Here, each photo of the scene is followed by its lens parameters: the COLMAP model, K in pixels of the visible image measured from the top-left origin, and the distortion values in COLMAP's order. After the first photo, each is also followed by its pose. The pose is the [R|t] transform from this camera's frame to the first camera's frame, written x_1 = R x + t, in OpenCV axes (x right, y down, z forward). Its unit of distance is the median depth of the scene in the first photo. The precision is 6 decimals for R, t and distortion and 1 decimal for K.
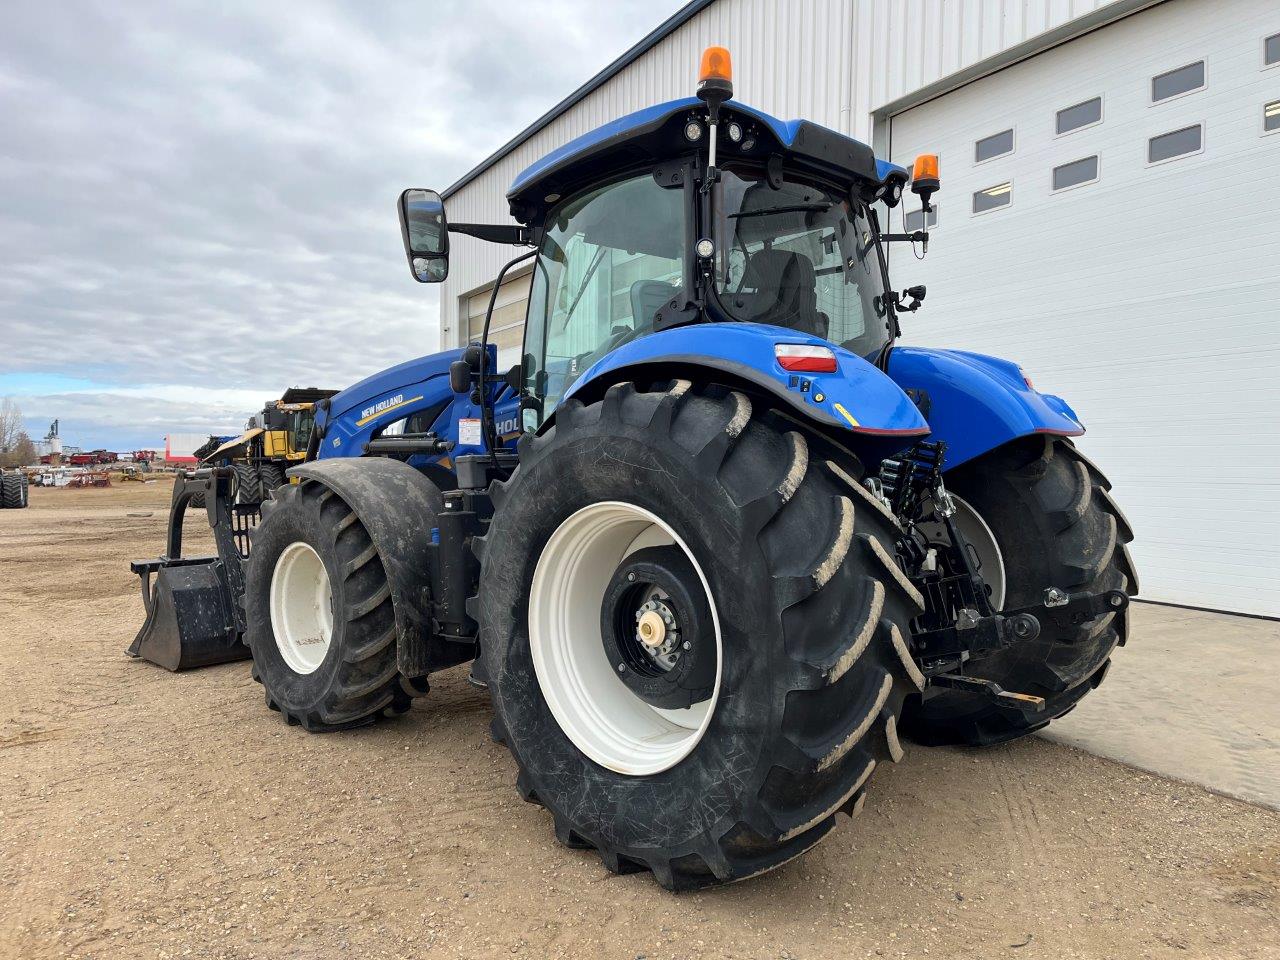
lens RADIAL K [[980.1, 0, 644.7], [0, 980.1, 490.2], [0, 0, 1]] dist [0.053366, -0.004604]
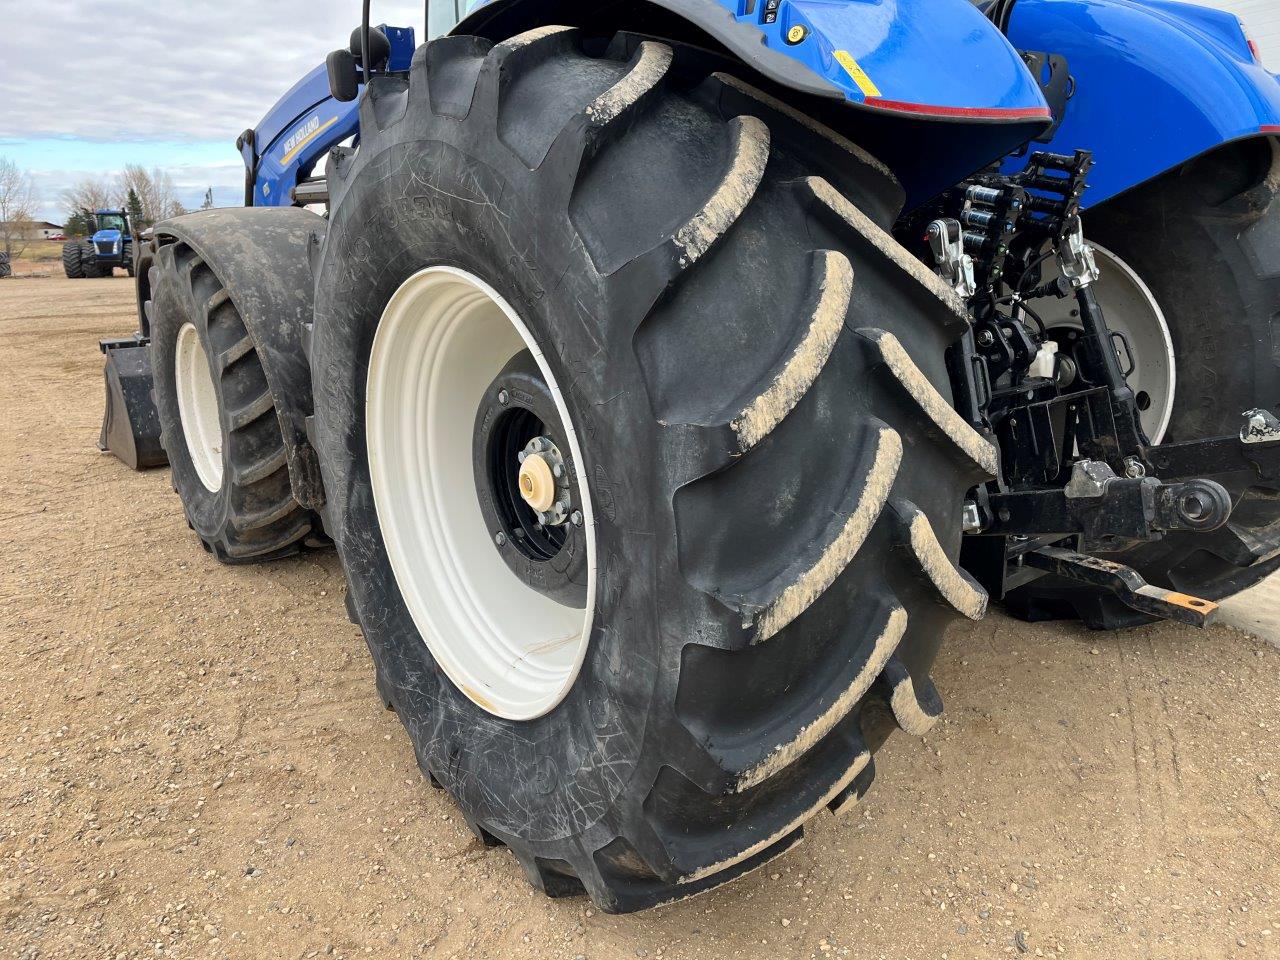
lens RADIAL K [[961.1, 0, 638.1], [0, 961.1, 491.7], [0, 0, 1]] dist [0.100436, -0.124997]
pose [[0.988569, 0.026818, -0.148364, 0.162028], [0.008914, 0.971936, 0.235078, 0.007284], [0.150504, -0.233714, 0.960586, 0.443943]]
